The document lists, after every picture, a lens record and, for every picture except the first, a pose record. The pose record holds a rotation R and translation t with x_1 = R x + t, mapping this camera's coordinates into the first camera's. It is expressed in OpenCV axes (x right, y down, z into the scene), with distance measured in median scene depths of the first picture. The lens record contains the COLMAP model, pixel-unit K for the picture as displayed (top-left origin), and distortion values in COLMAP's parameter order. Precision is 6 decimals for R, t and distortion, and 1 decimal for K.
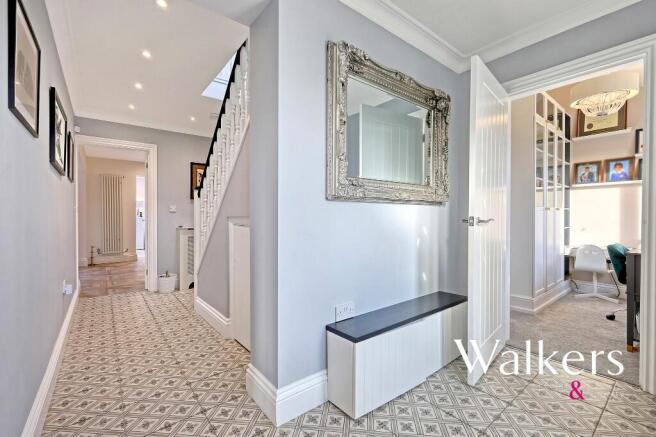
lens RADIAL K [[286.8, 0, 332.5], [0, 286.8, 212.9], [0, 0, 1]] dist [-0.001566, 0.000304]
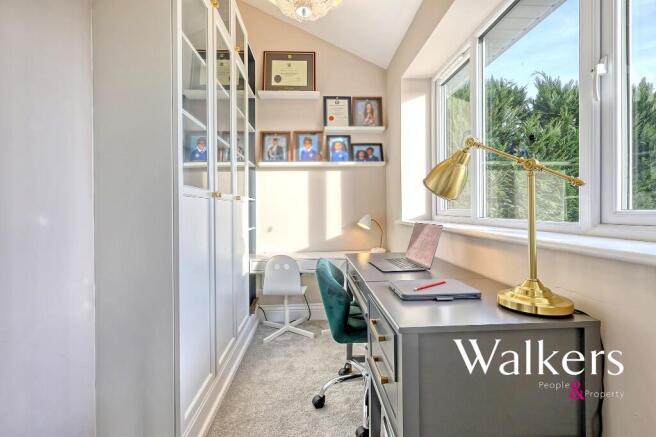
lens RADIAL K [[286.8, 0, 340.6], [0, 286.8, 206.5], [0, 0, 1]] dist [-0.001566, 0.000304]
pose [[0.562725, -0.006307, 0.826620, 0.413991], [0.010638, 0.999943, 0.000388, 0.005309], [-0.826575, 0.008575, 0.562761, 0.492783]]
